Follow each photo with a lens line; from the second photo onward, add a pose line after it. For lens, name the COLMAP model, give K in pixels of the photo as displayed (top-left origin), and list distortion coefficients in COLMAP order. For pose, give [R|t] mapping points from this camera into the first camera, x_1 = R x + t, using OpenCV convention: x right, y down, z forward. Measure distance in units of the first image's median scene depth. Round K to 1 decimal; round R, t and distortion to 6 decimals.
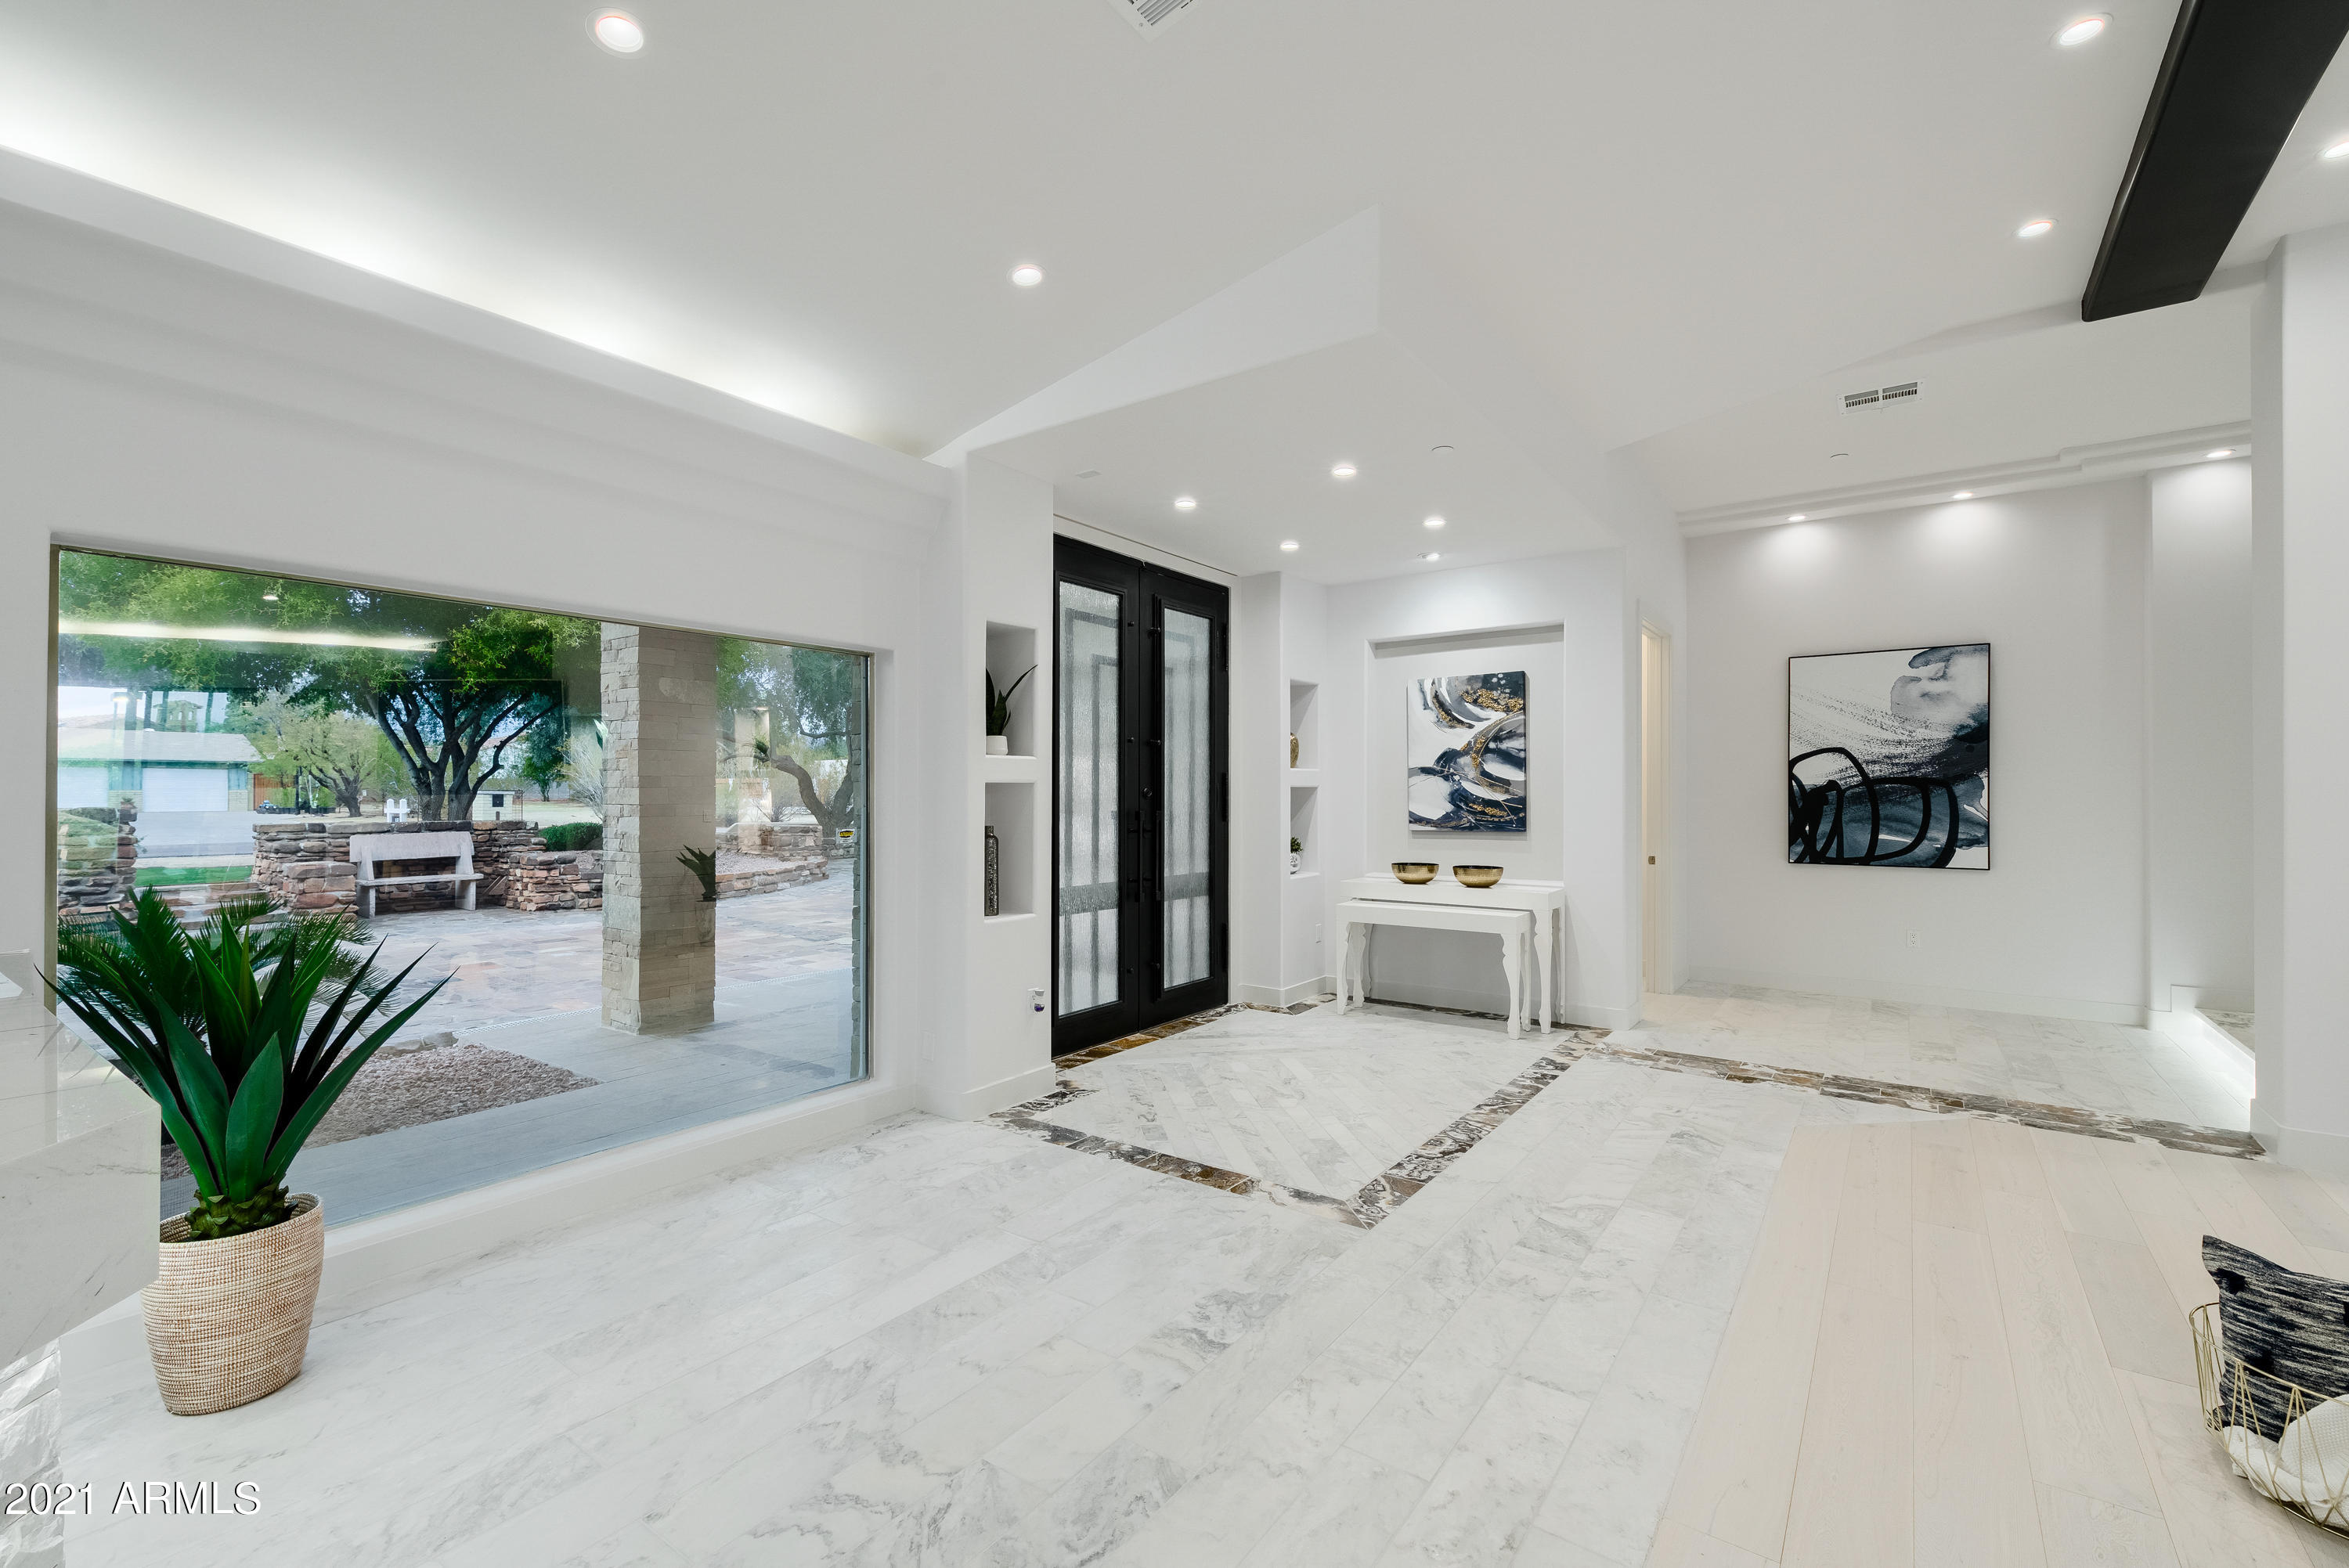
lens RADIAL K [[992.5, 0, 1174.5], [0, 992.5, 784.0], [0, 0, 1]] dist [0.001558, 0.000016]
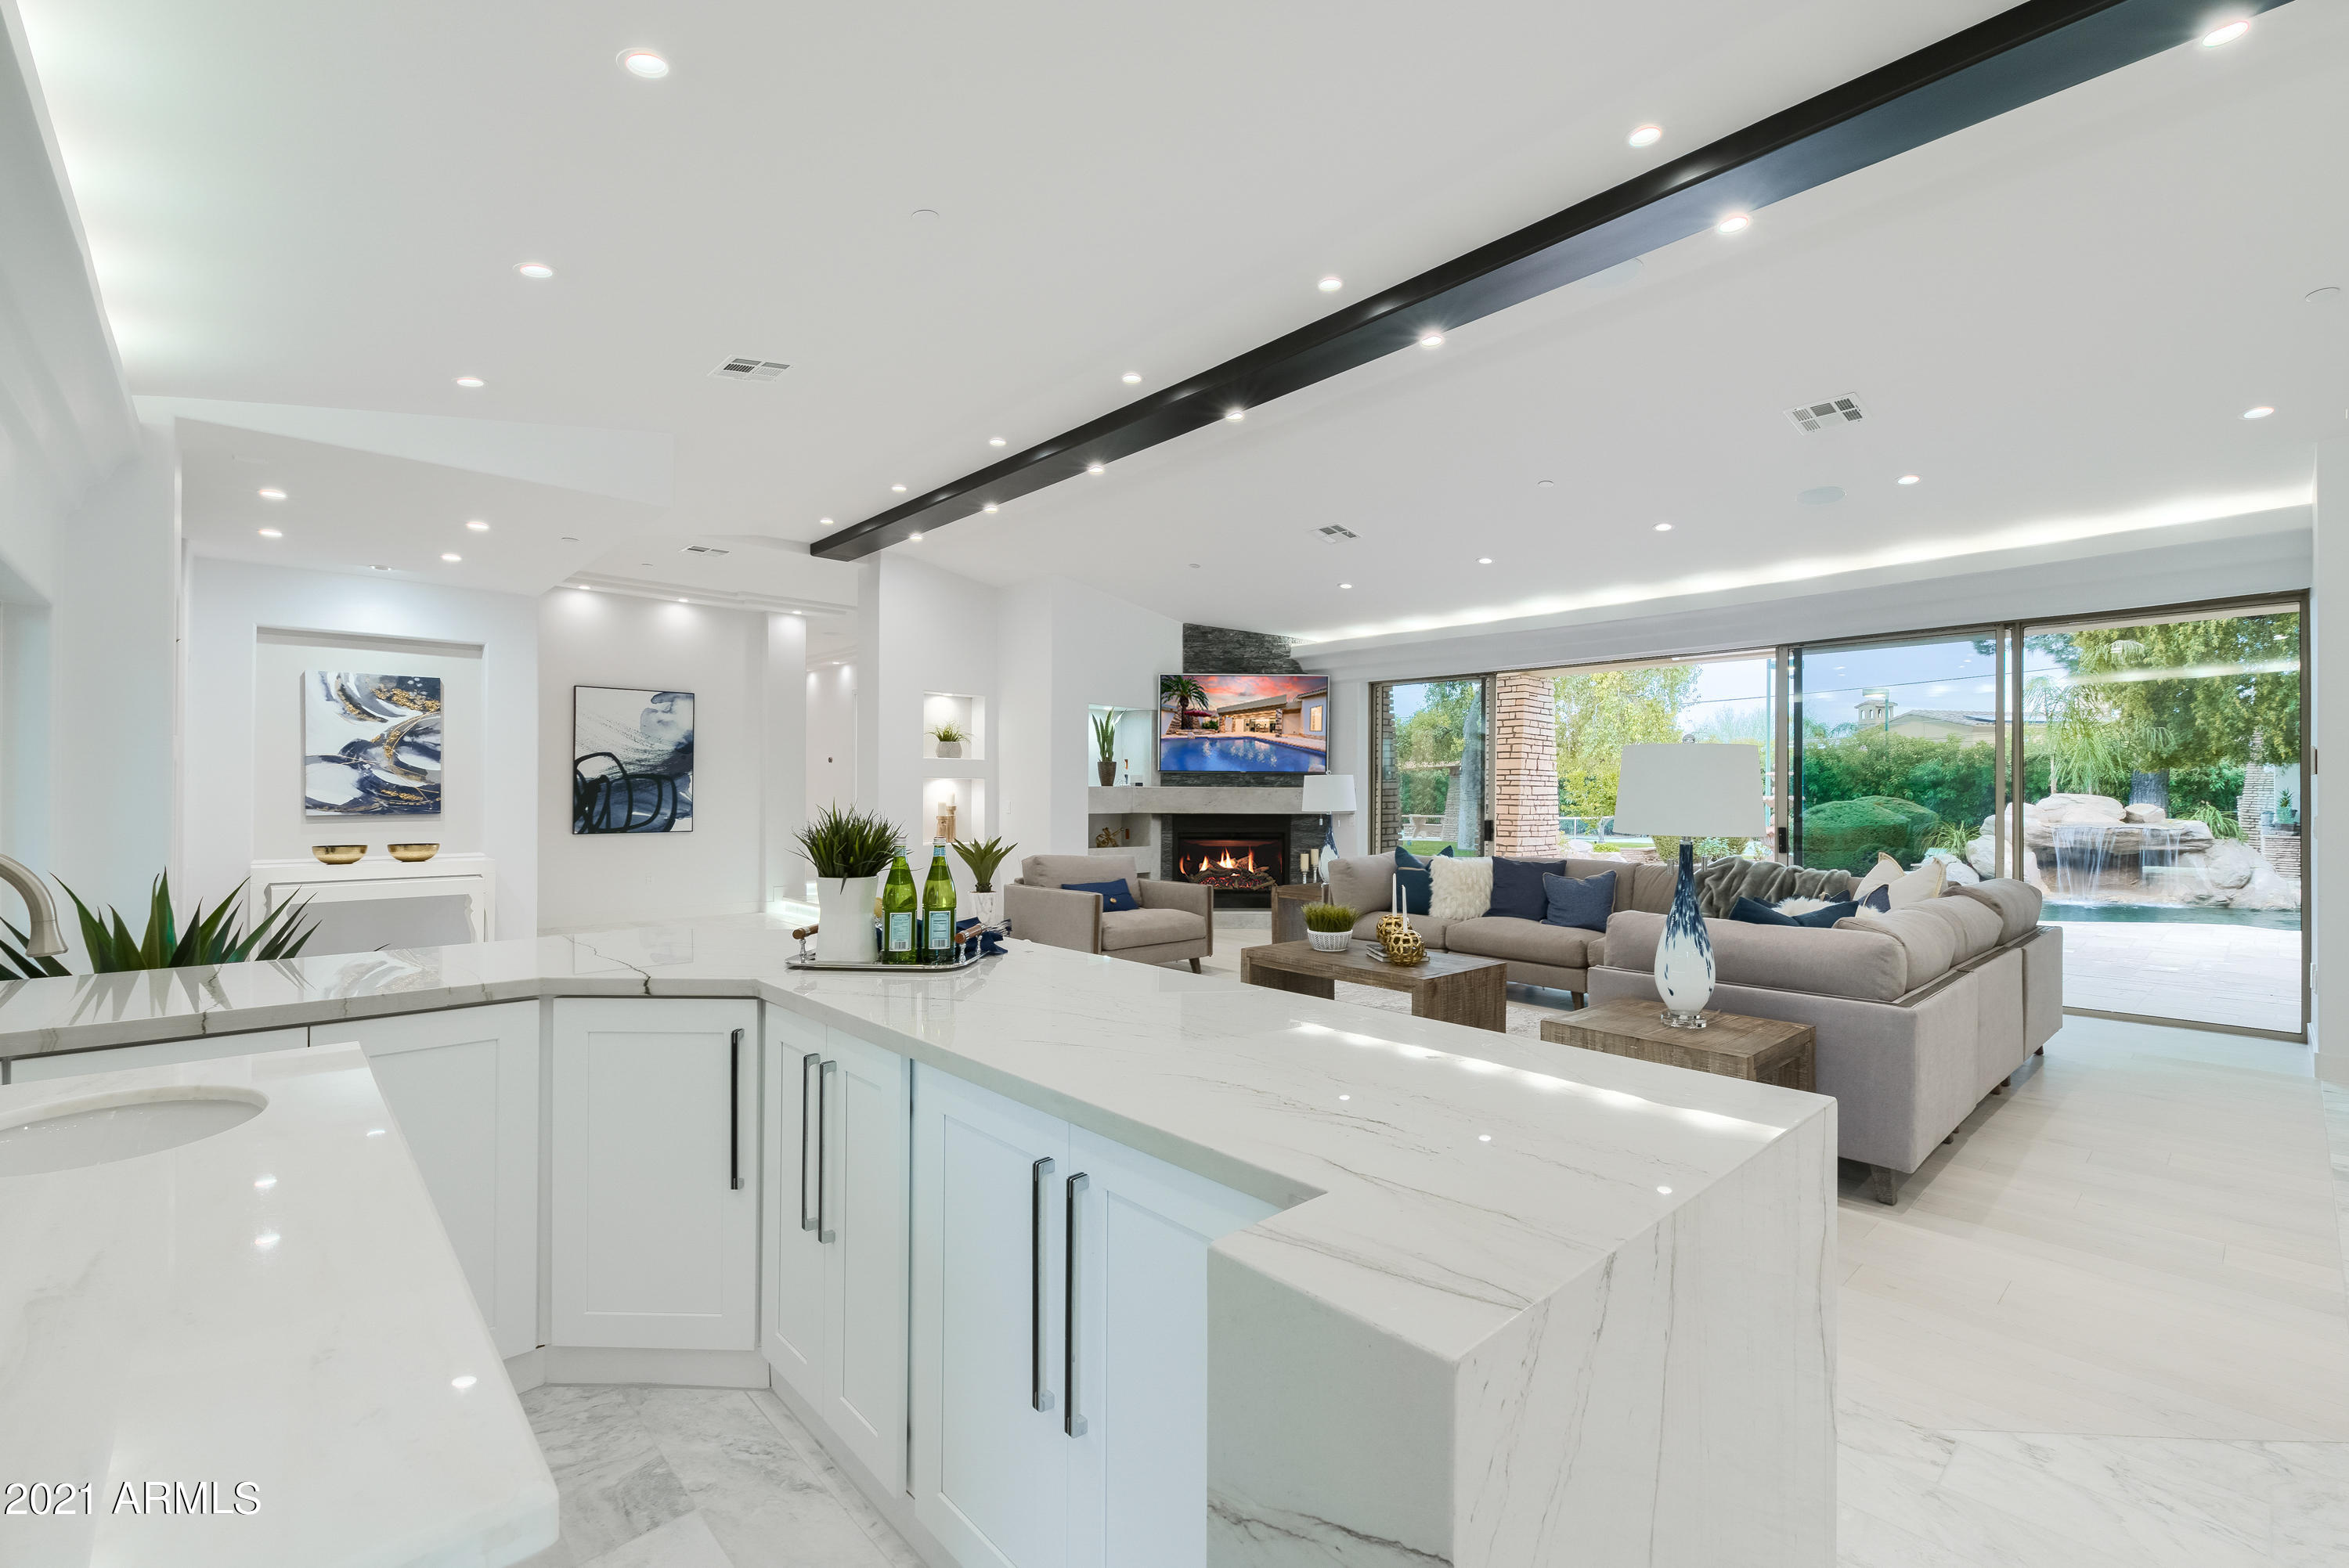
lens RADIAL K [[992.5, 0, 1174.5], [0, 992.5, 784.0], [0, 0, 1]] dist [0.001558, 0.000016]
pose [[0.181717, 0.010207, 0.983298, -0.636957], [-0.013029, 0.999883, -0.007971, 0.010465], [-0.983264, -0.011363, 0.181829, -0.079162]]
